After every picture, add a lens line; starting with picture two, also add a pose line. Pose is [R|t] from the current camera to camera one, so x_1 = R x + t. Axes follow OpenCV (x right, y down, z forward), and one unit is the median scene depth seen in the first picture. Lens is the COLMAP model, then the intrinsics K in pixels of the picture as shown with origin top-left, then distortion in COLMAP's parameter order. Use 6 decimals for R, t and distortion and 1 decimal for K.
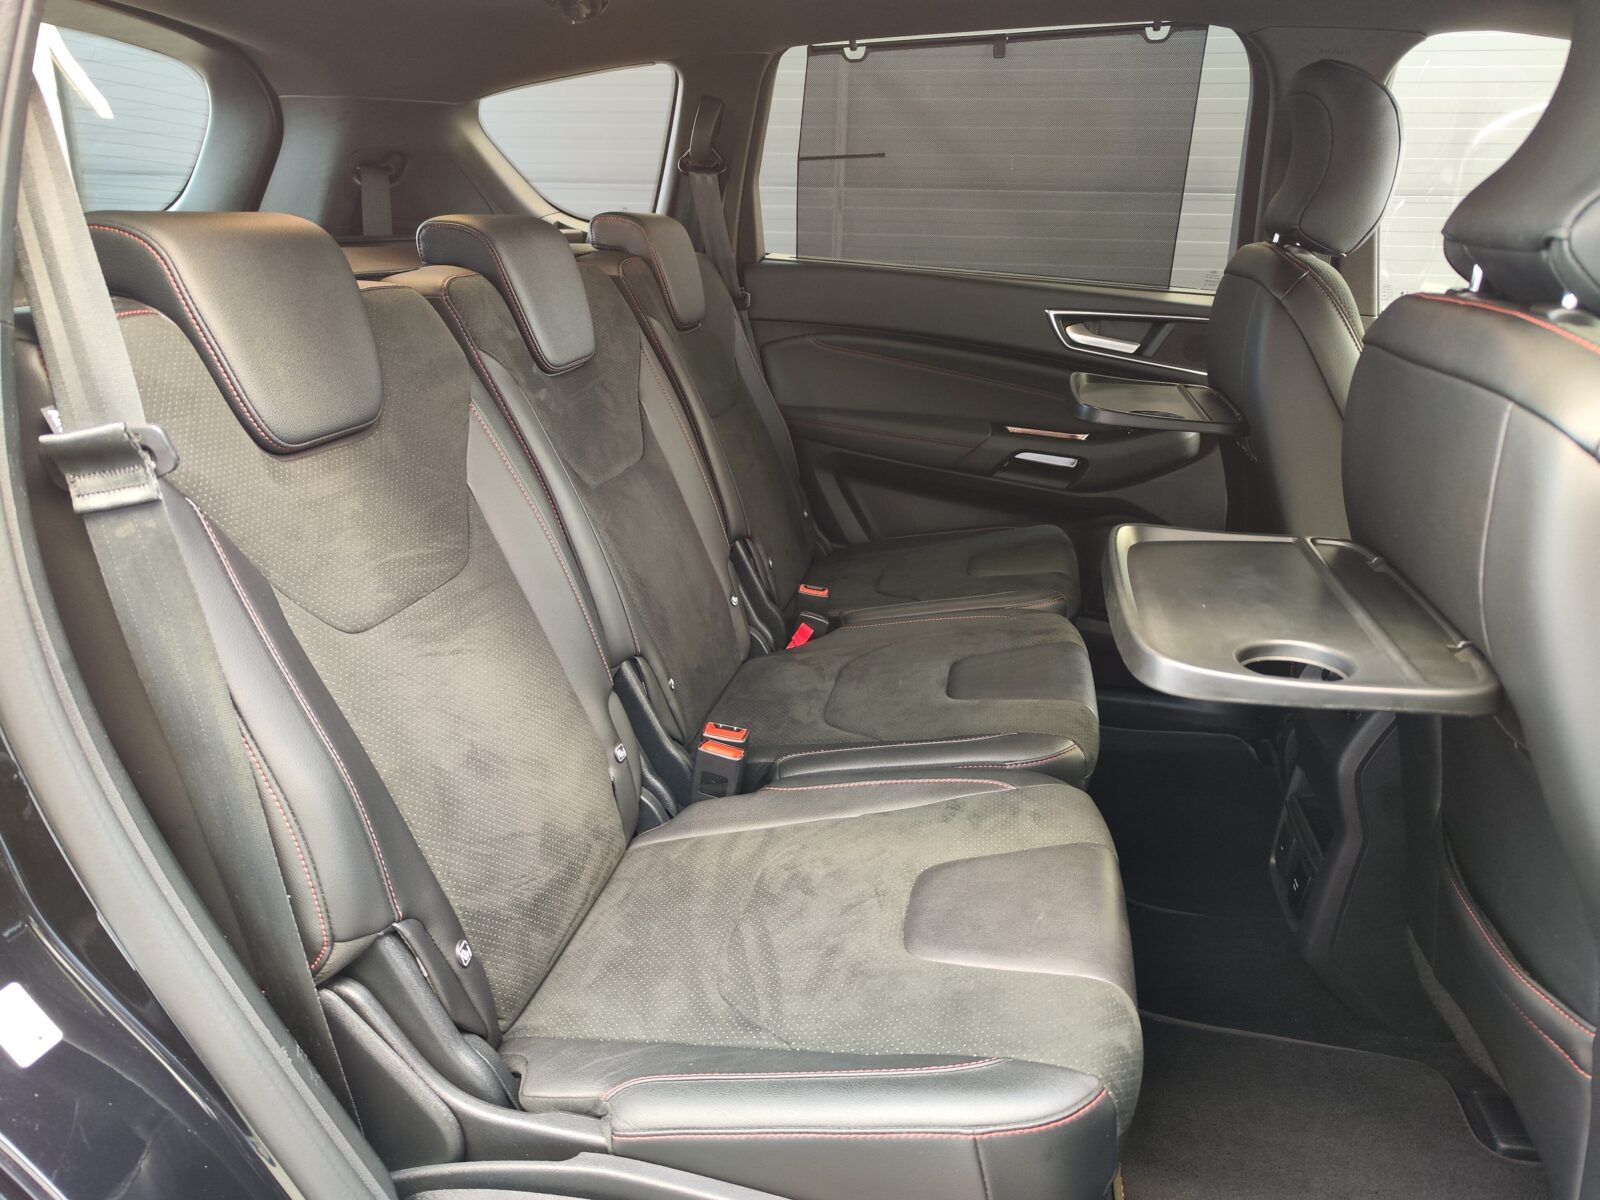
lens RADIAL K [[1106.6, 0, 817.4], [0, 1106.6, 592.7], [0, 0, 1]] dist [0.050180, -0.045153]
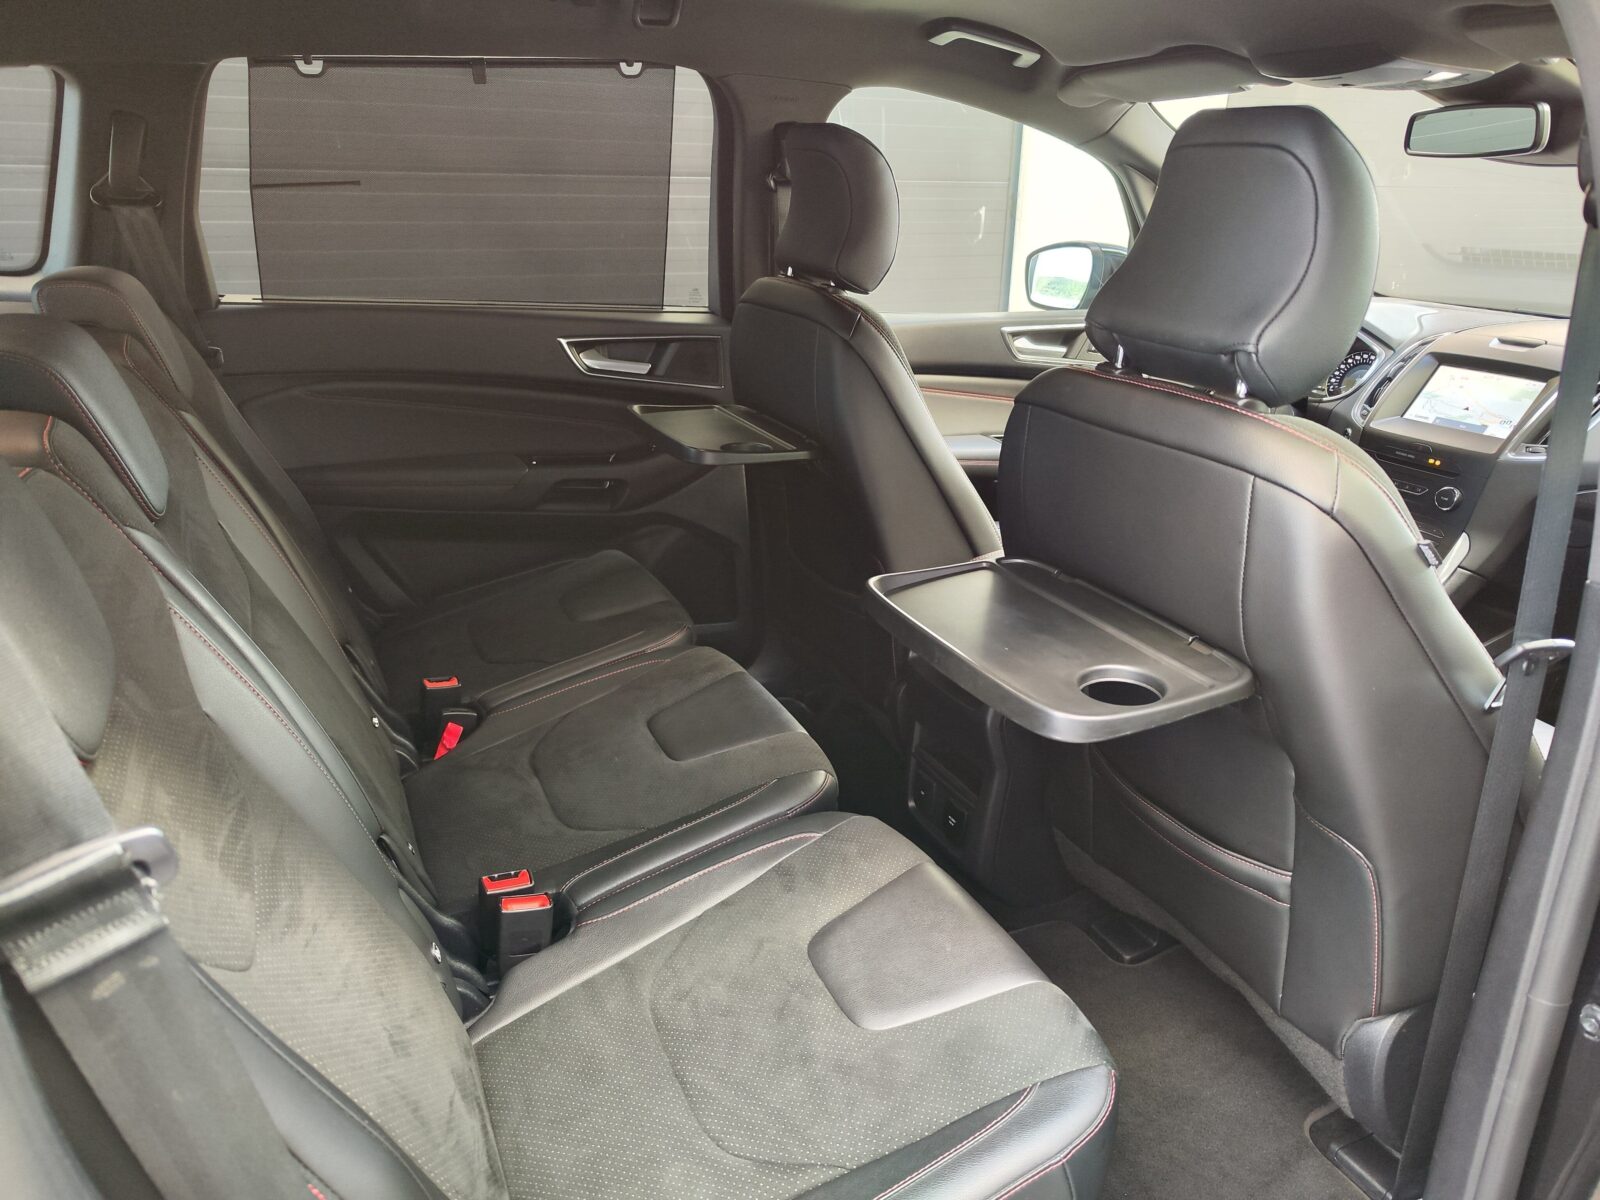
lens RADIAL K [[1092.1, 0, 815.3], [0, 1092.1, 594.6], [0, 0, 1]] dist [0.057088, -0.055168]
pose [[0.796055, -0.221909, 0.563075, -0.246770], [0.190386, 0.974942, 0.115066, -0.115966], [-0.574500, 0.015603, 0.818356, 0.081577]]
